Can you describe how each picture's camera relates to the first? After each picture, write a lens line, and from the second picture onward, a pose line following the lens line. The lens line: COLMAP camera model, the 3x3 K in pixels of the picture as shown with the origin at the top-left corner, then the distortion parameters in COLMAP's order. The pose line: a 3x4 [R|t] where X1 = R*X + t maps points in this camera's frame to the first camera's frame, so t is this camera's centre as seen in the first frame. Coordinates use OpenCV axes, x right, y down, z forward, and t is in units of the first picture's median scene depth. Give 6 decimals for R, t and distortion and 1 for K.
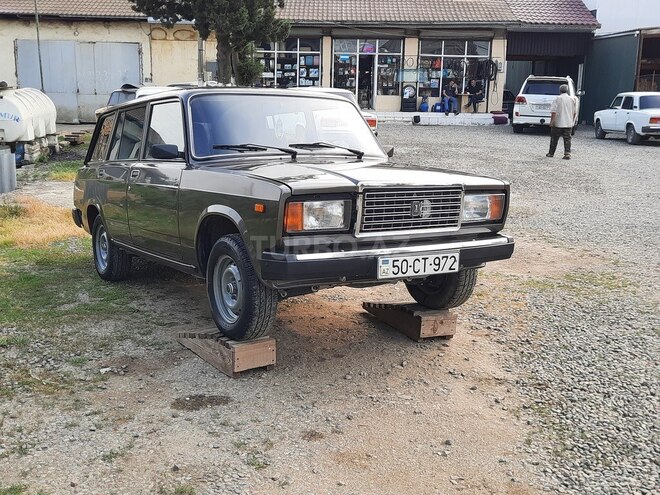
lens RADIAL K [[739.4, 0, 319.7], [0, 739.4, 245.8], [0, 0, 1]] dist [0.078092, -0.131786]
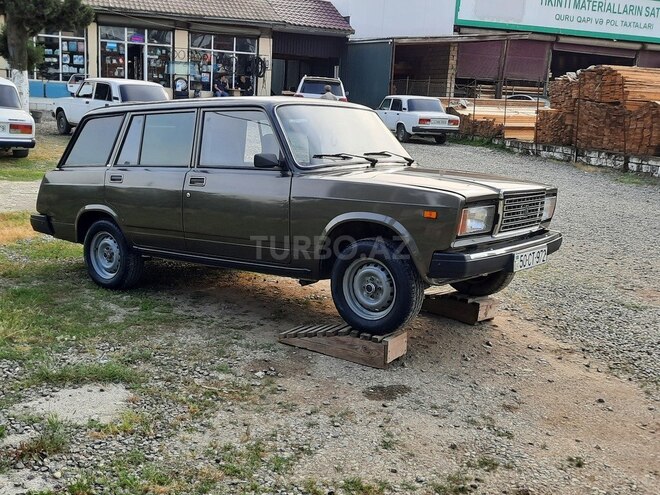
lens RADIAL K [[739.4, 0, 319.7], [0, 739.4, 245.8], [0, 0, 1]] dist [0.078092, -0.131786]
pose [[0.931307, -0.039932, 0.362040, -0.142407], [0.035370, 0.999189, 0.019220, -0.006875], [-0.362514, -0.005094, 0.931964, 0.002589]]
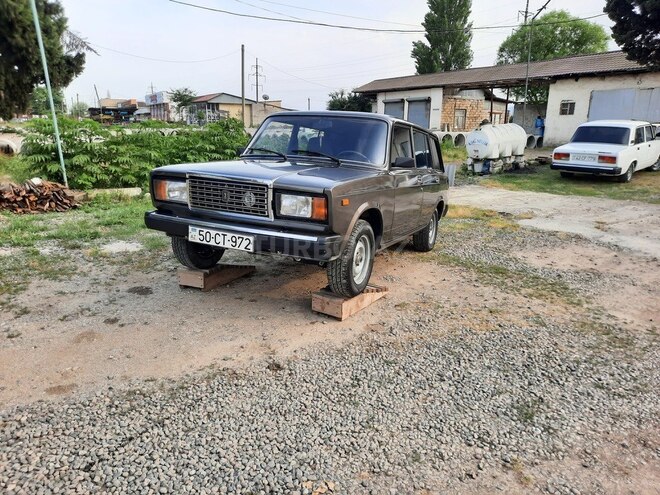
lens RADIAL K [[481.6, 0, 323.8], [0, 481.6, 246.2], [0, 0, 1]] dist [0.059475, -0.072725]
pose [[0.549352, 0.190056, -0.813690, 0.218268], [-0.166848, 0.979129, 0.116053, -0.021349], [0.818764, 0.072009, 0.569597, 0.154145]]
